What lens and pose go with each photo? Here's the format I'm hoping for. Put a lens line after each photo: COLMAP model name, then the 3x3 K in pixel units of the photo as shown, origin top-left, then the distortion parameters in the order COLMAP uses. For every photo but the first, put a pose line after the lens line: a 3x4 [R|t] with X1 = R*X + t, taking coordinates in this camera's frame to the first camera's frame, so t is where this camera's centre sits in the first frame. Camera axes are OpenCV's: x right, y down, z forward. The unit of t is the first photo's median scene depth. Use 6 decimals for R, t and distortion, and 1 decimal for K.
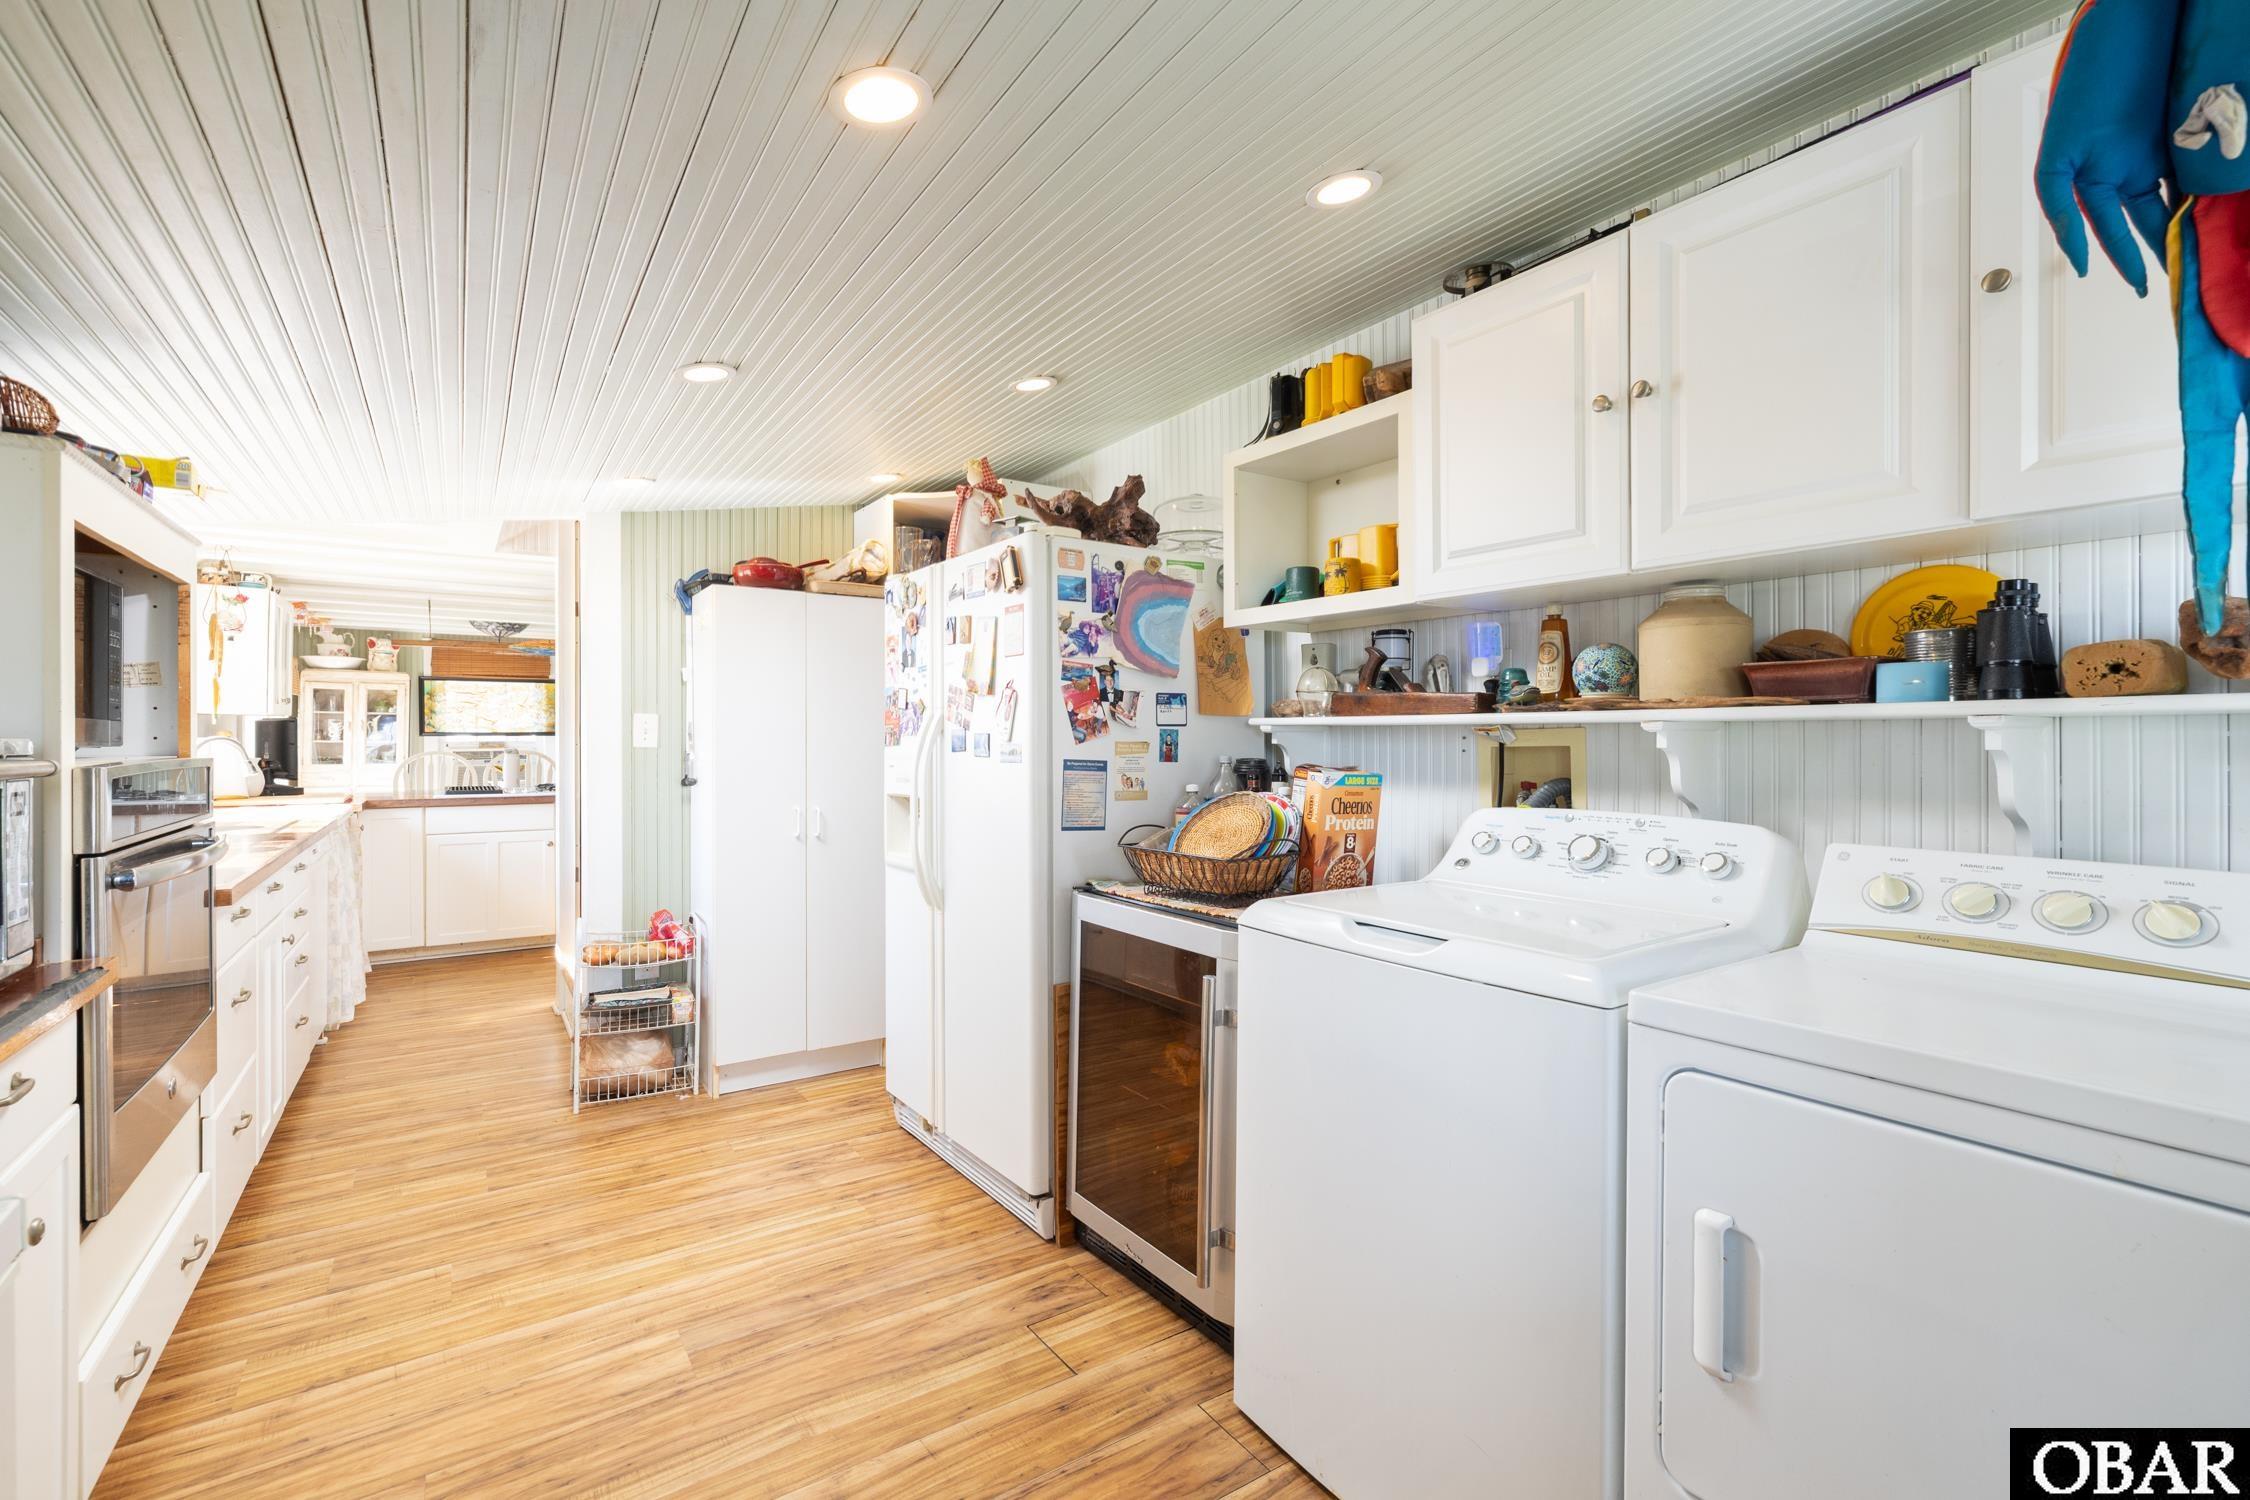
lens RADIAL K [[970.3, 0, 1148.4], [0, 970.3, 739.0], [0, 0, 1]] dist [0.003661, 0.001059]
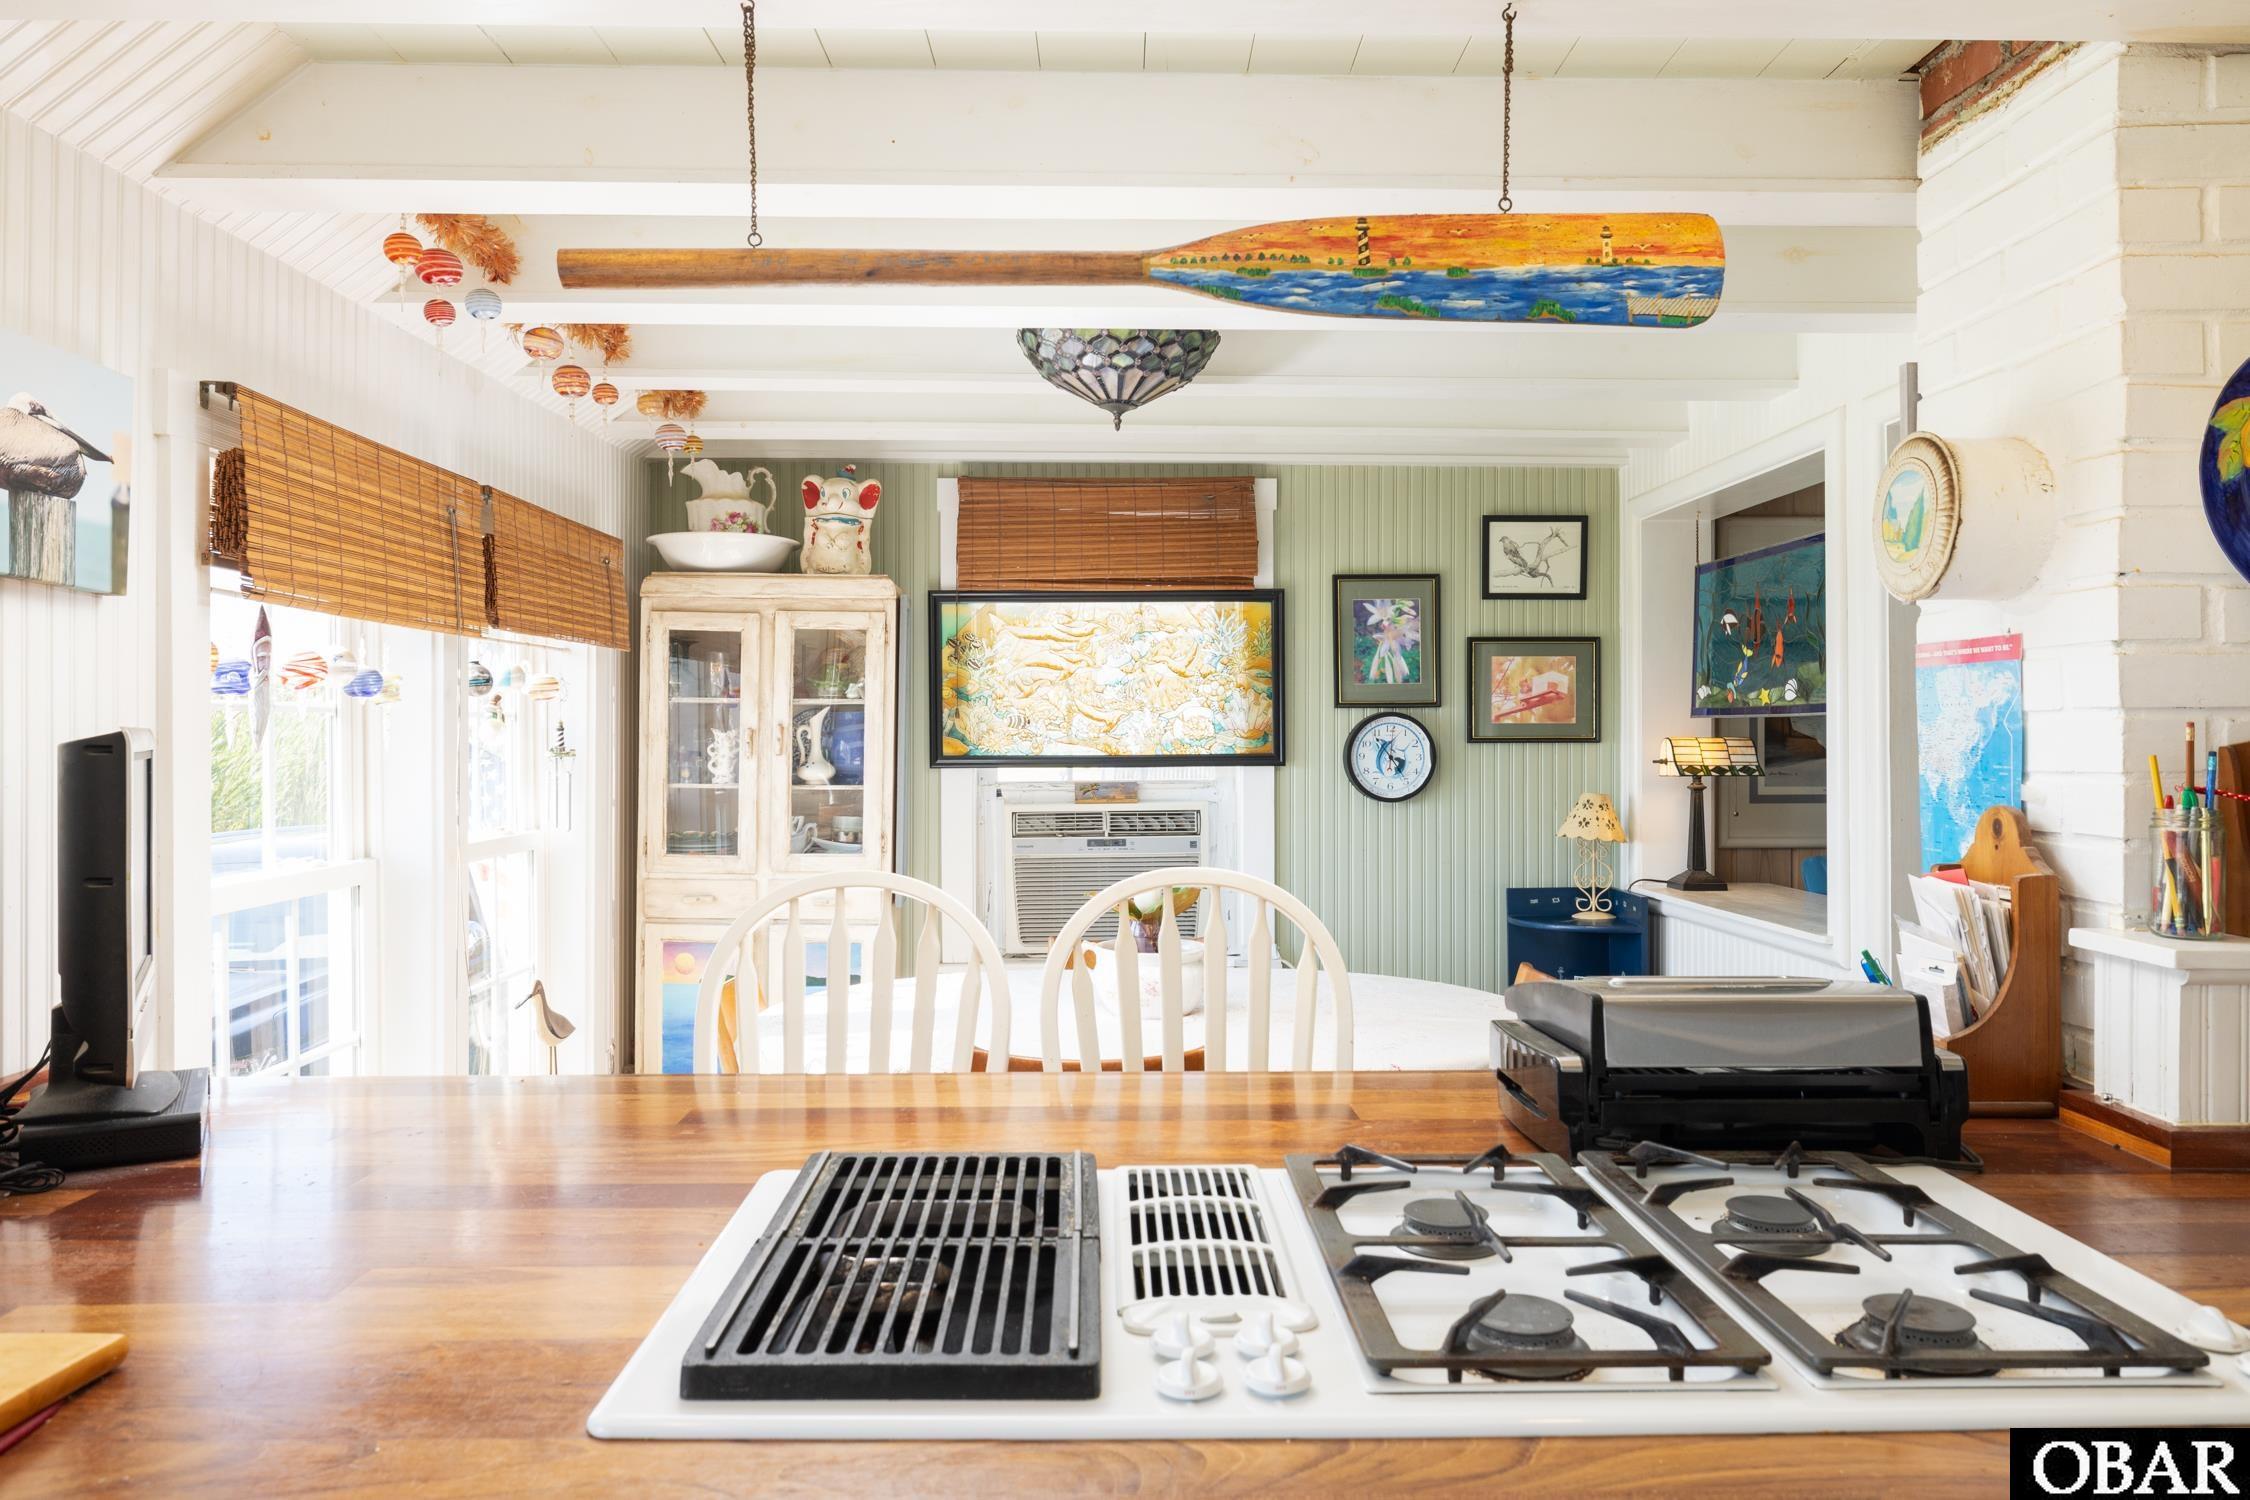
lens RADIAL K [[1524.9, 0, 1115.9], [0, 1524.9, 745.9], [0, 0, 1]] dist [0.002505, 0.000374]
pose [[0.826543, 0.000687, -0.562873, -0.616692], [-0.002052, 0.999996, -0.001793, -0.015085], [0.562870, 0.002637, 0.826541, 0.928427]]
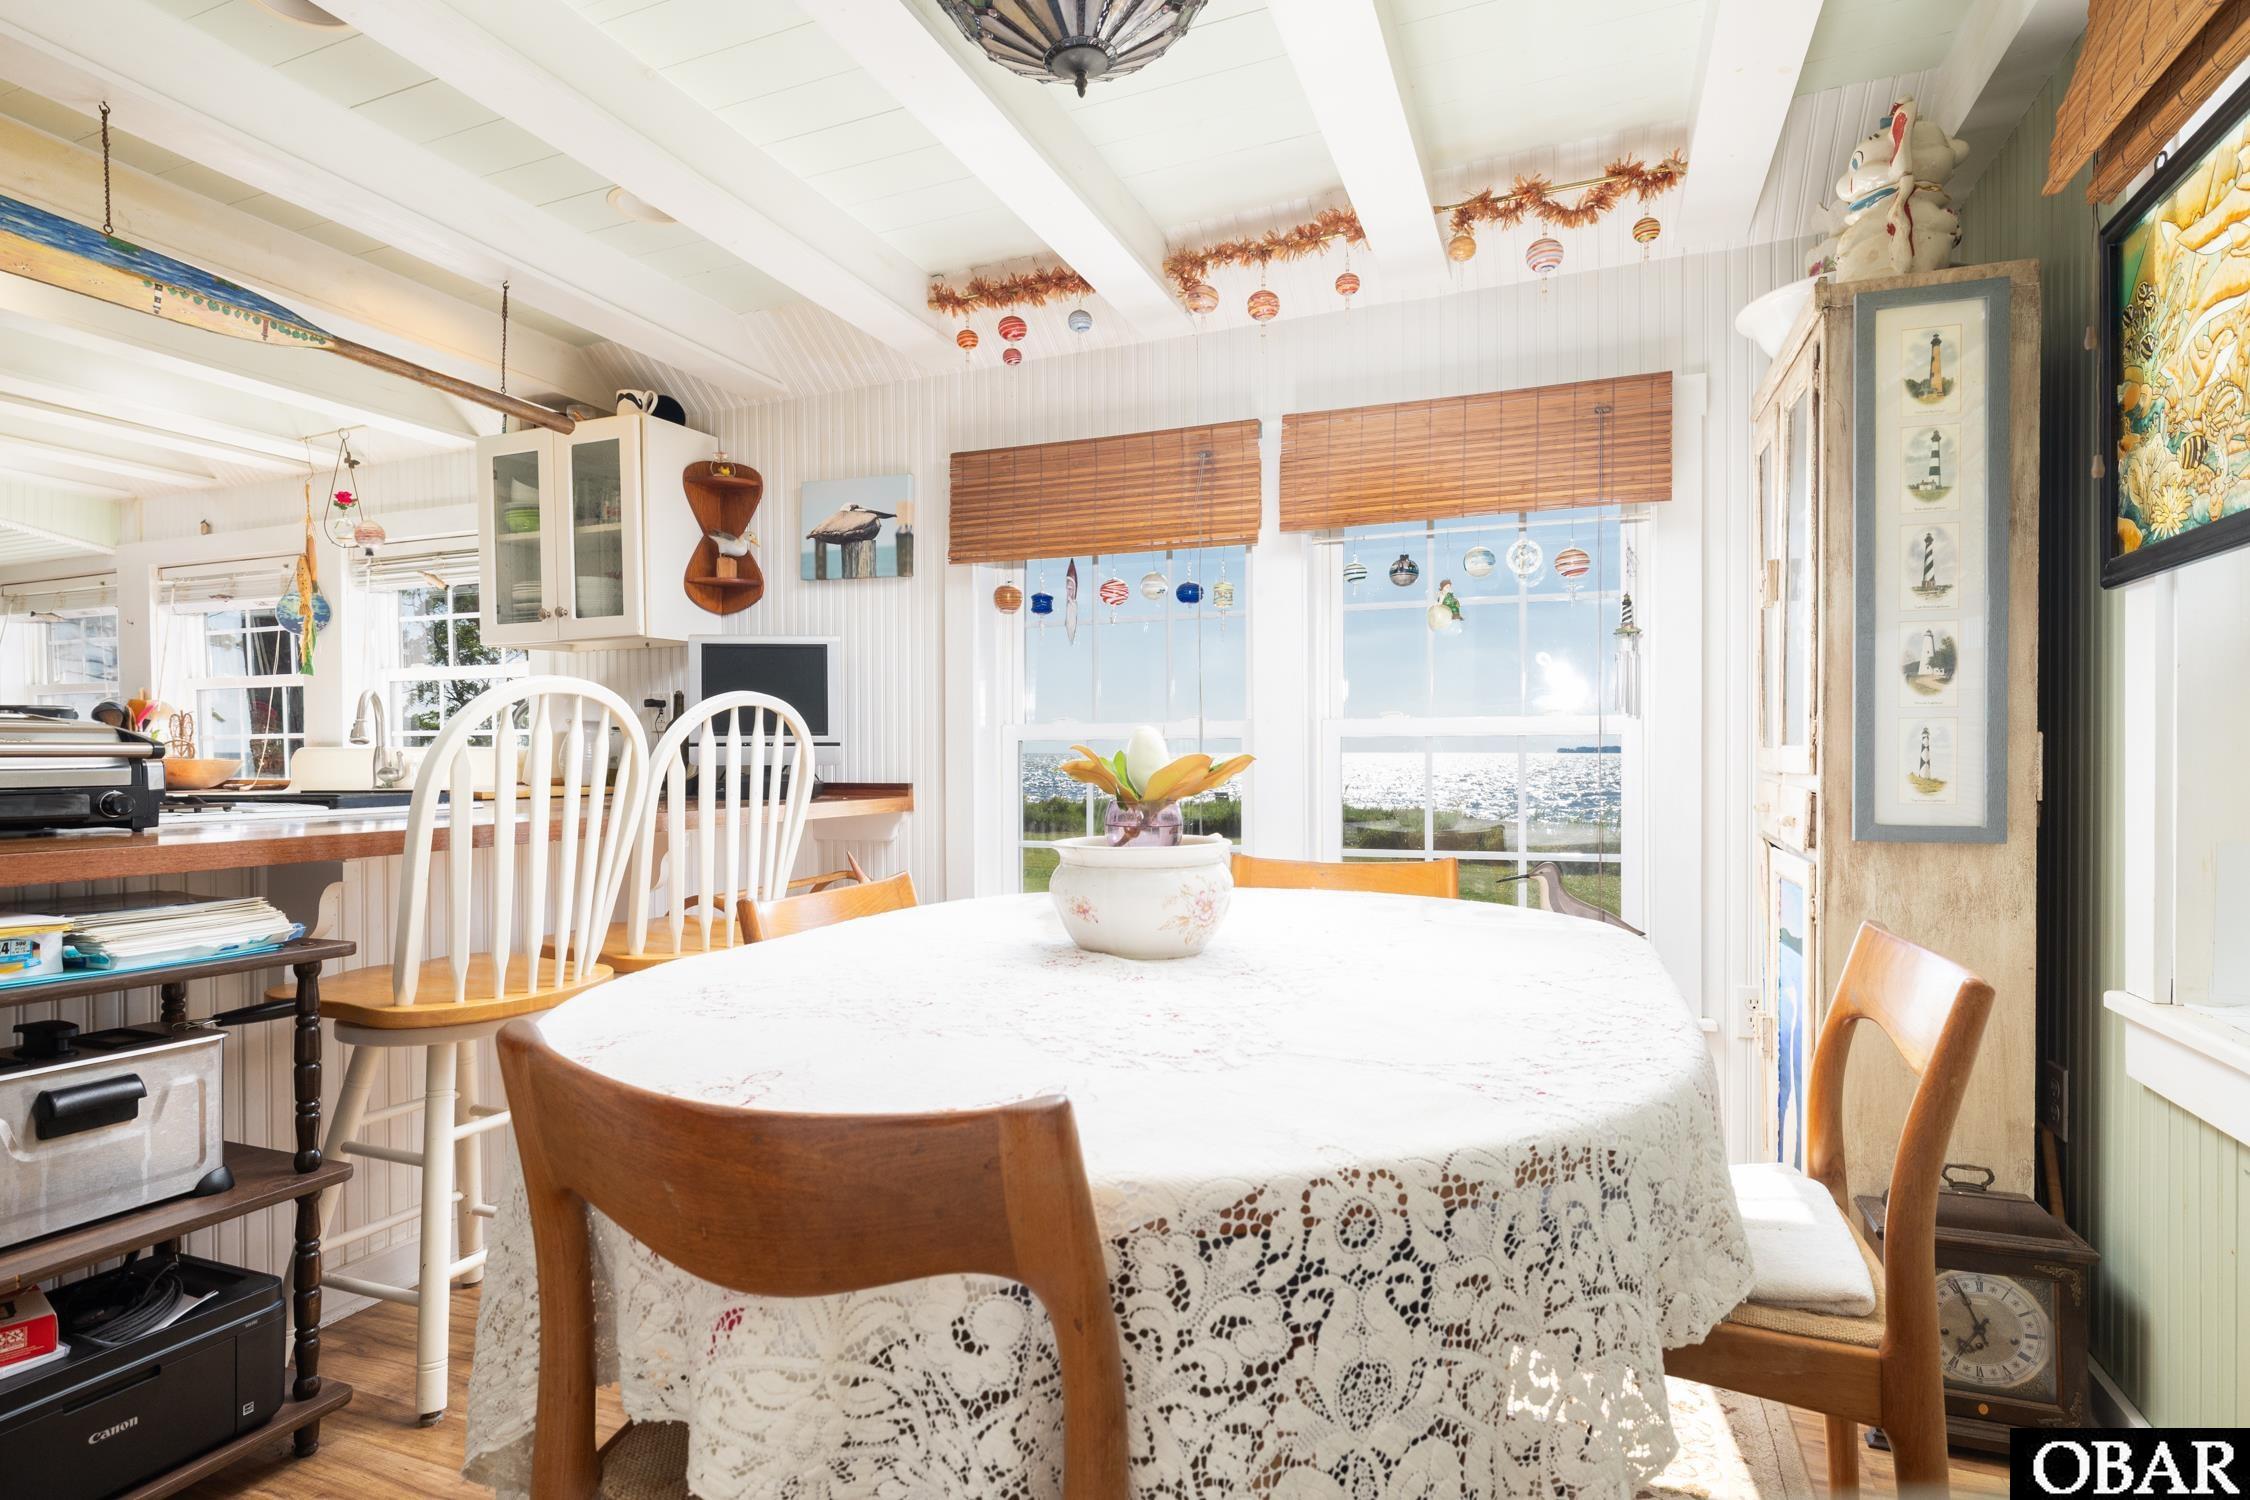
lens RADIAL K [[1161.4, 0, 1108.2], [0, 1161.4, 763.4], [0, 0, 1]] dist [-0.003685, -0.000262]
pose [[-0.836535, 0.011432, -0.547794, -0.773890], [0.004143, 0.999886, 0.014539, 0.037248], [0.547898, 0.009893, -0.836487, 1.672467]]
